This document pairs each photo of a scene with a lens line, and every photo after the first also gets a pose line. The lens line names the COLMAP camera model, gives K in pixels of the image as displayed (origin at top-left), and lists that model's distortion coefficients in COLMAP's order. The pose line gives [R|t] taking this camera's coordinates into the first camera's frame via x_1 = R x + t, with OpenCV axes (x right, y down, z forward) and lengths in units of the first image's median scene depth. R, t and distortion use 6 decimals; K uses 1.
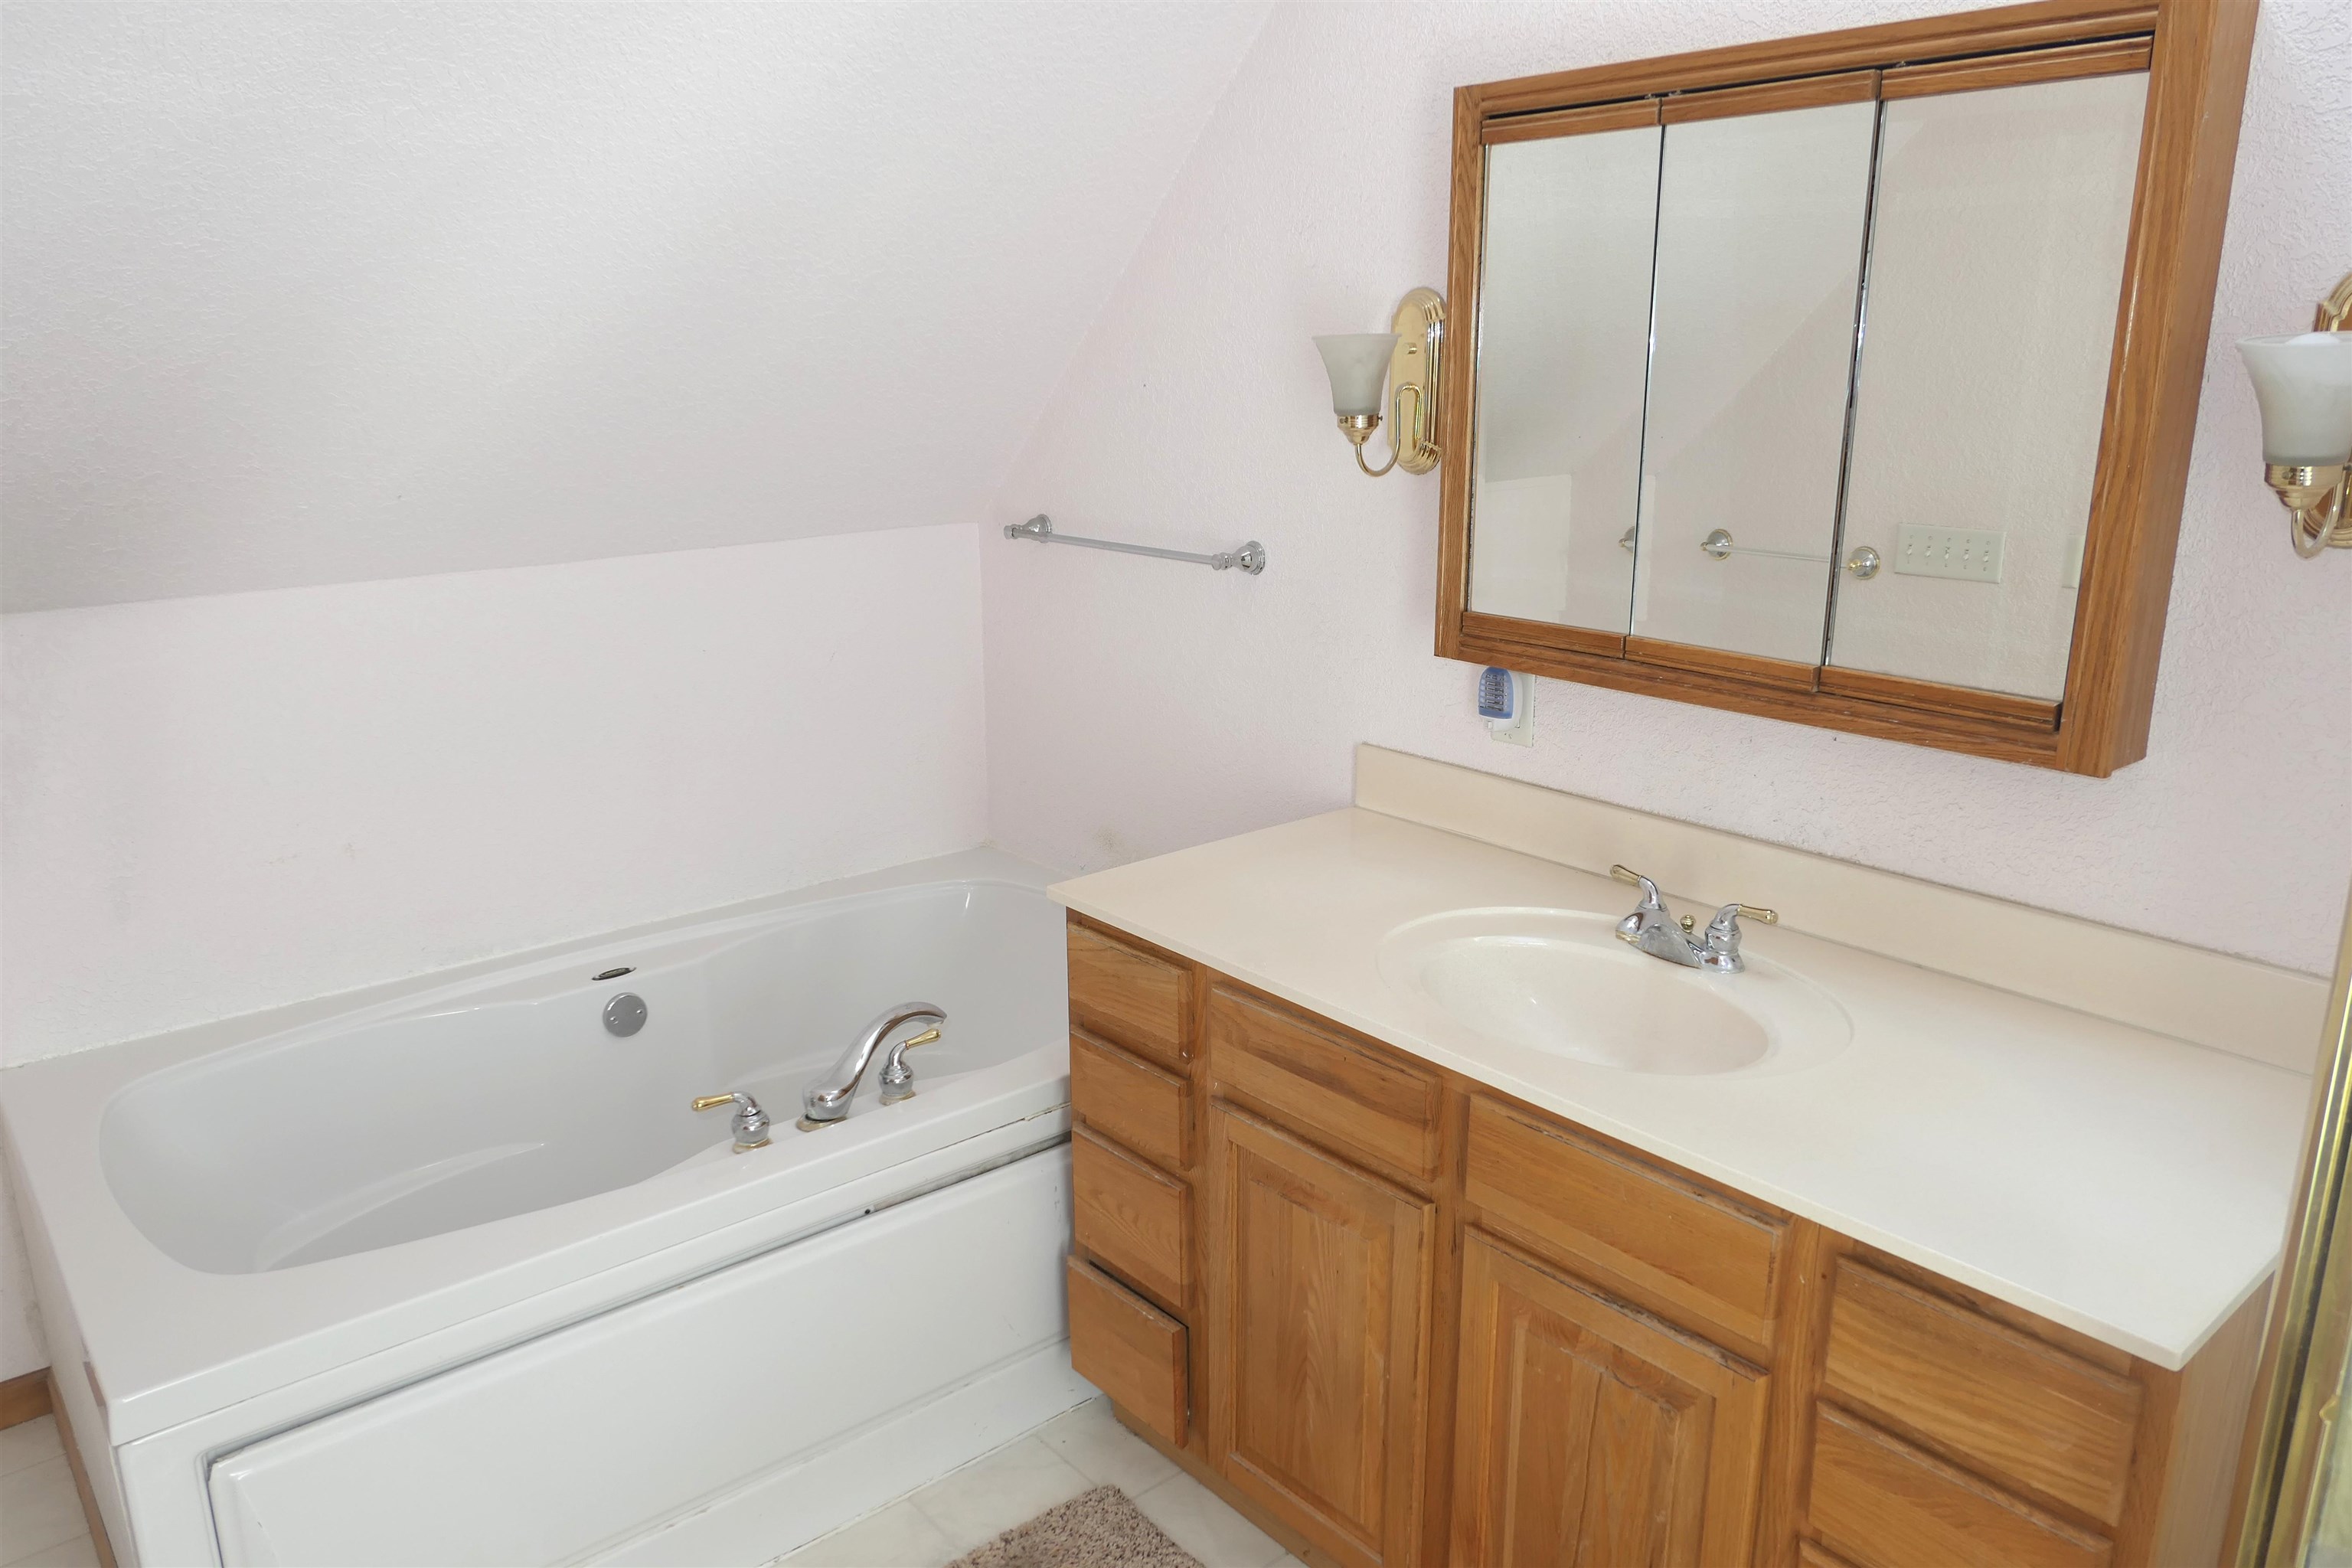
lens RADIAL K [[1638.1, 0, 1181.6], [0, 1638.1, 784.9], [0, 0, 1]] dist [-0.017792, 0.009223]
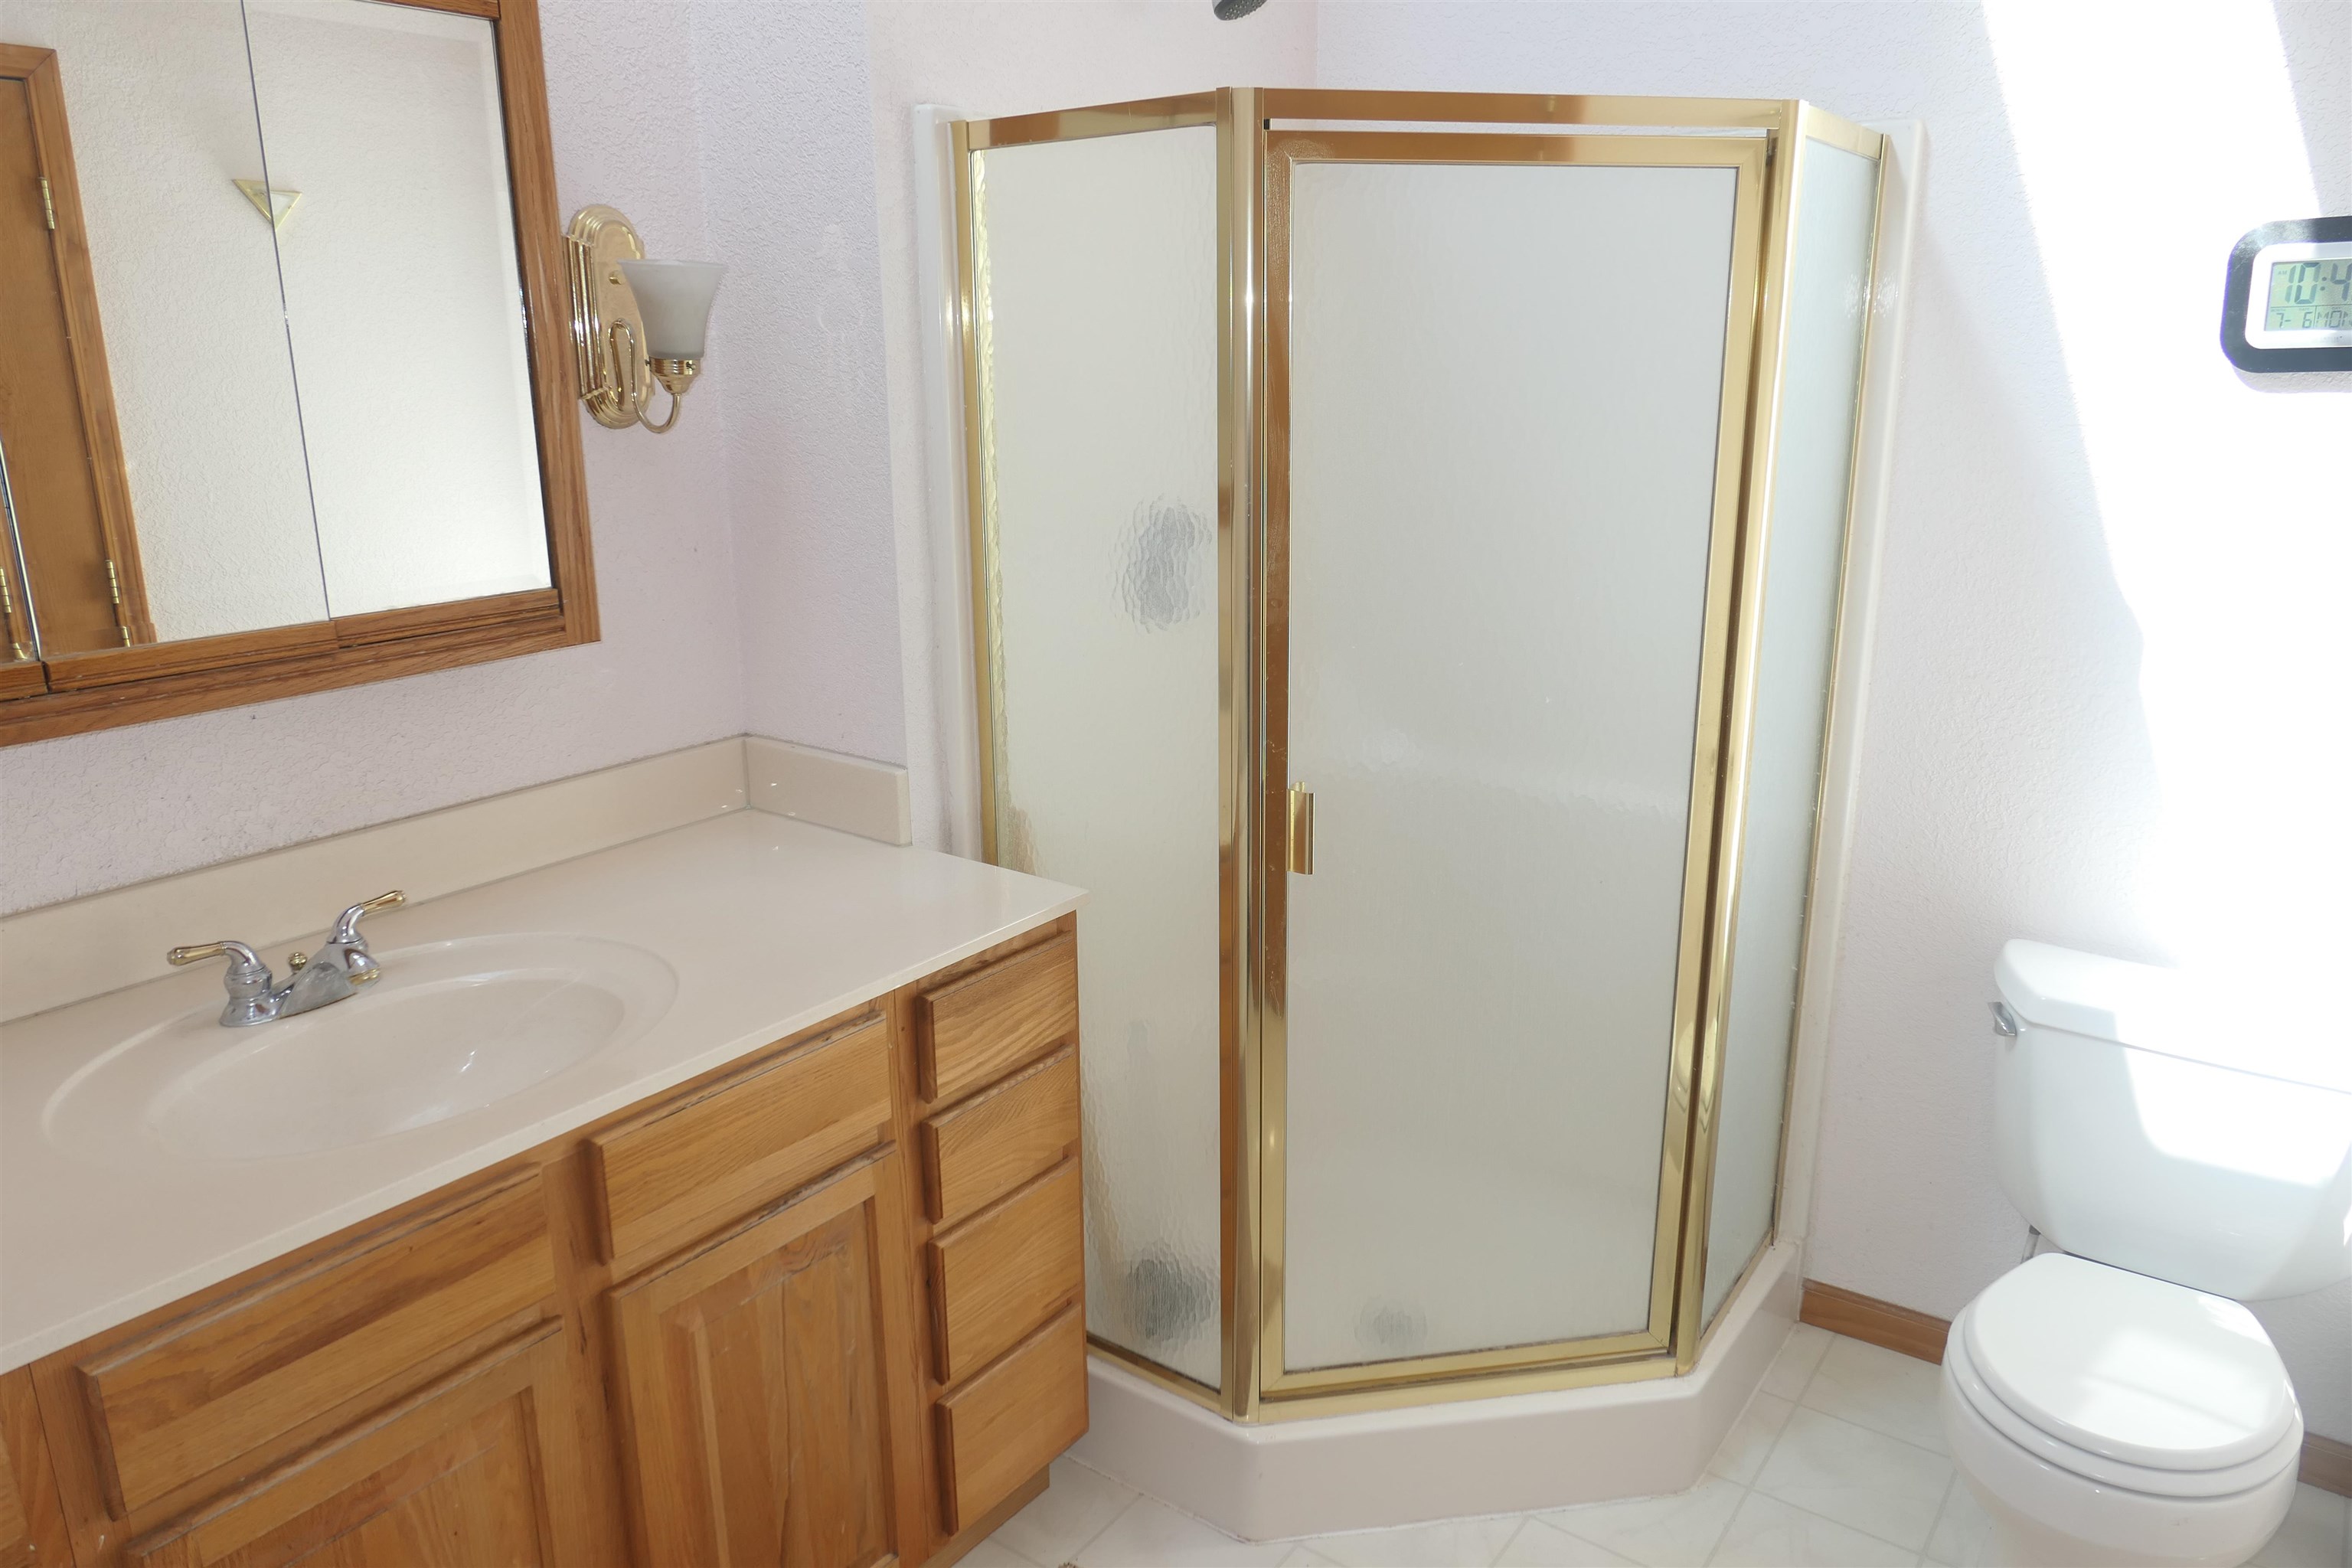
lens RADIAL K [[1638.1, 0, 1181.1], [0, 1638.1, 779.3], [0, 0, 1]] dist [-0.017792, 0.009223]
pose [[-0.230311, -0.252746, 0.939721, -0.607808], [0.259443, 0.914780, 0.309623, -0.155523], [-0.937894, 0.315114, -0.145111, 0.747842]]
